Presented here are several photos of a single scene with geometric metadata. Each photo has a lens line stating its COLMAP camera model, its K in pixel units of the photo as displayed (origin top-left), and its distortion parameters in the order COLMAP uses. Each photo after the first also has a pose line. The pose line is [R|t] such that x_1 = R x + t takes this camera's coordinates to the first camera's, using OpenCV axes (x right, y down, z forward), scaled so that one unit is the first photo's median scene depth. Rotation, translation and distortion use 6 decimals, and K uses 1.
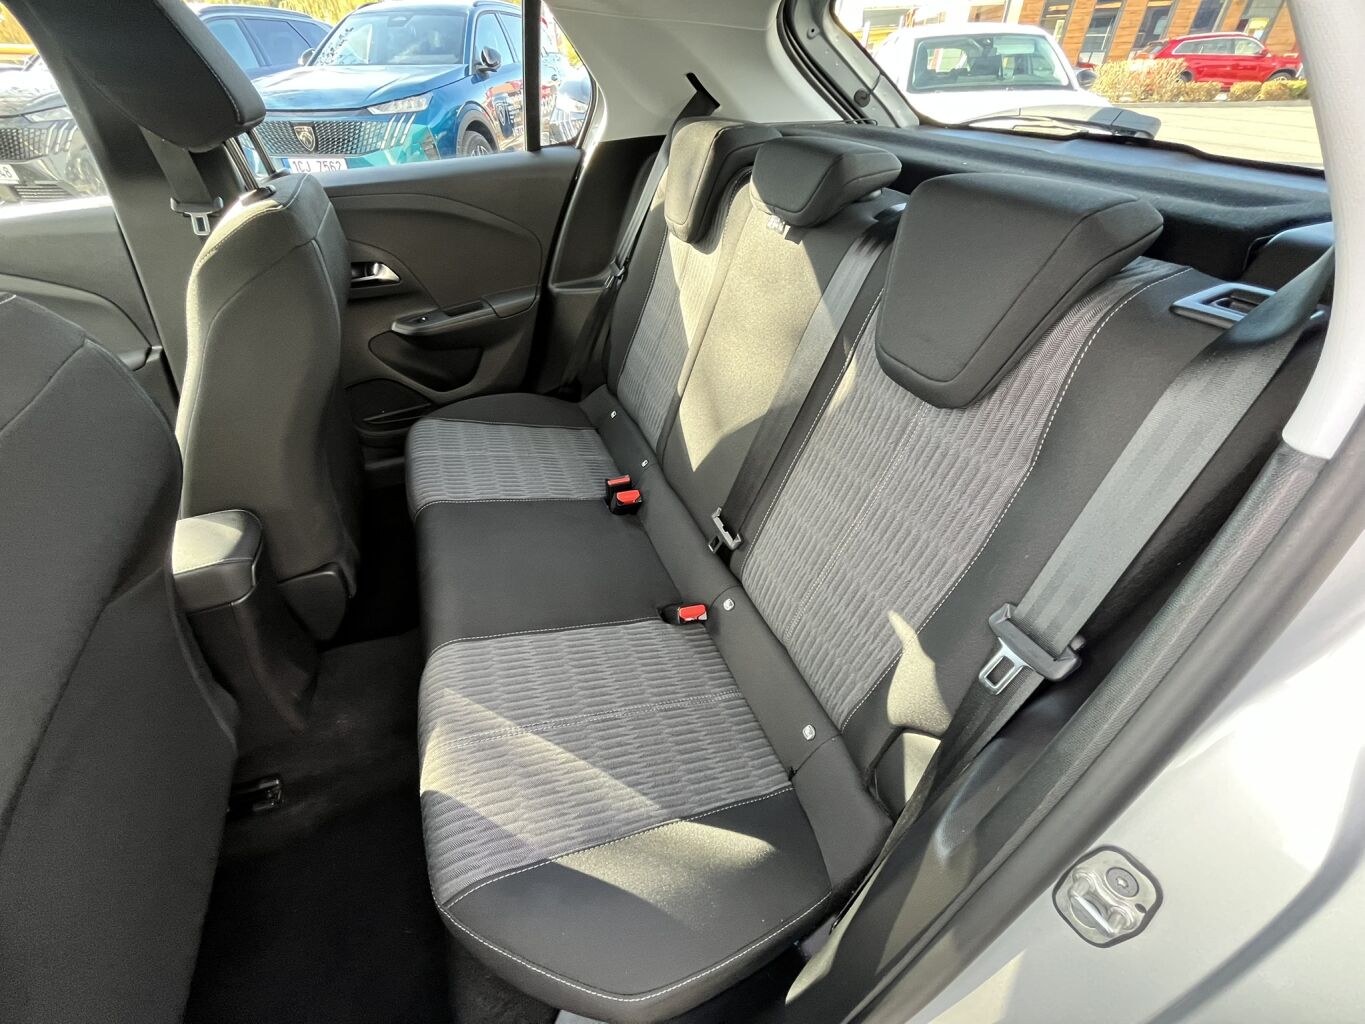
lens RADIAL K [[554.7, 0, 682.5], [0, 554.7, 512.0], [0, 0, 1]] dist [-0.001486, -0.000338]
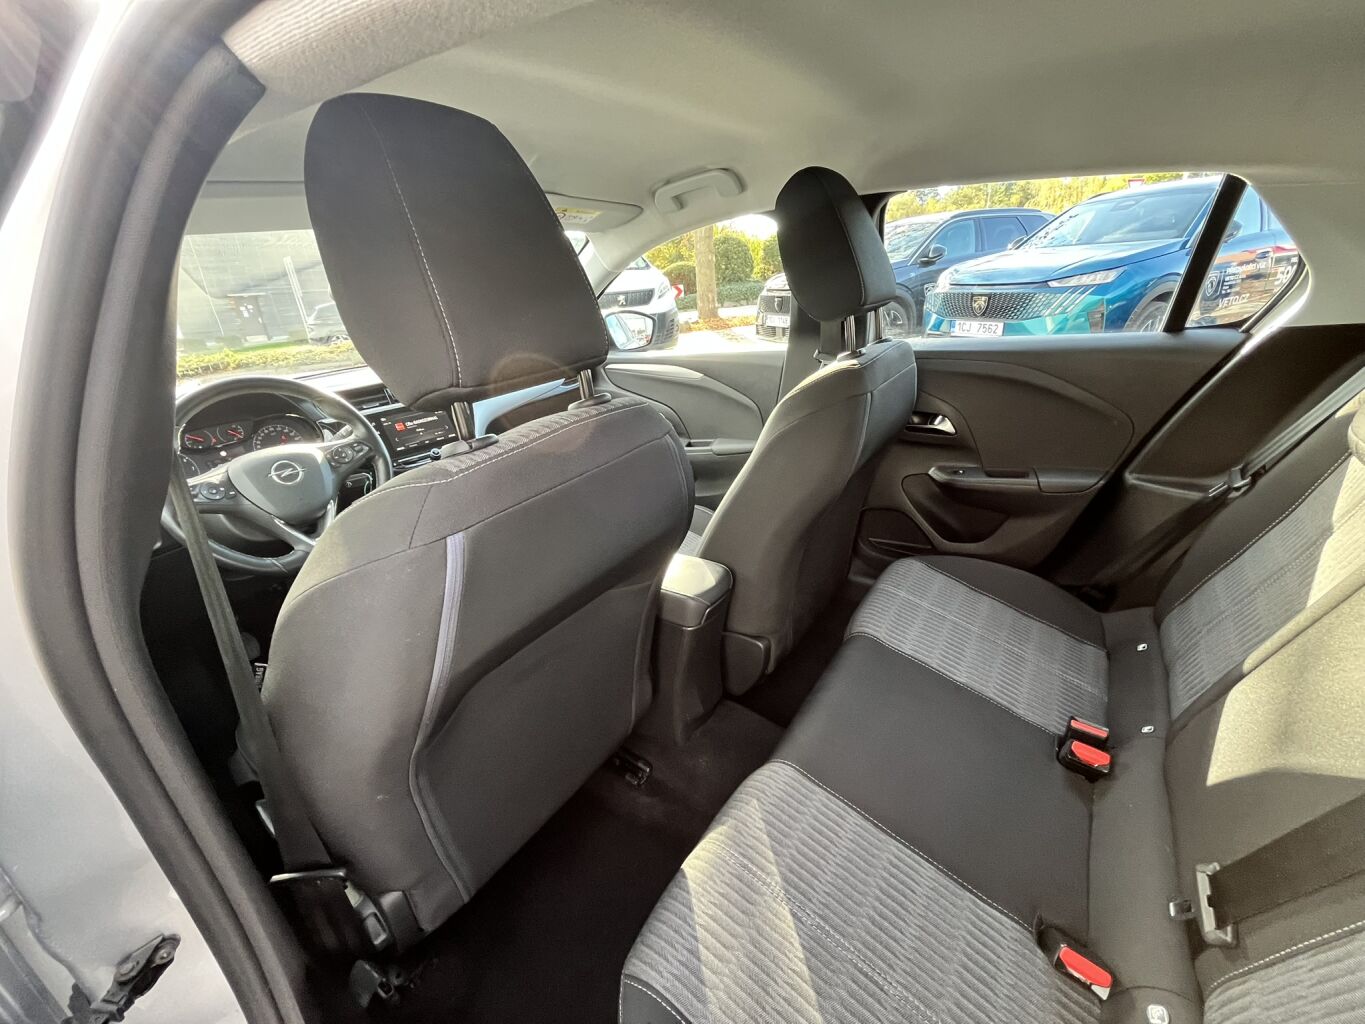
lens RADIAL K [[553.8, 0, 681.3], [0, 553.8, 515.2], [0, 0, 1]] dist [-0.000353, -0.000524]
pose [[0.540530, 0.311383, -0.781580, 0.080984], [-0.480484, 0.876838, 0.017038, -0.056111], [0.690625, 0.366327, 0.623572, 0.049890]]
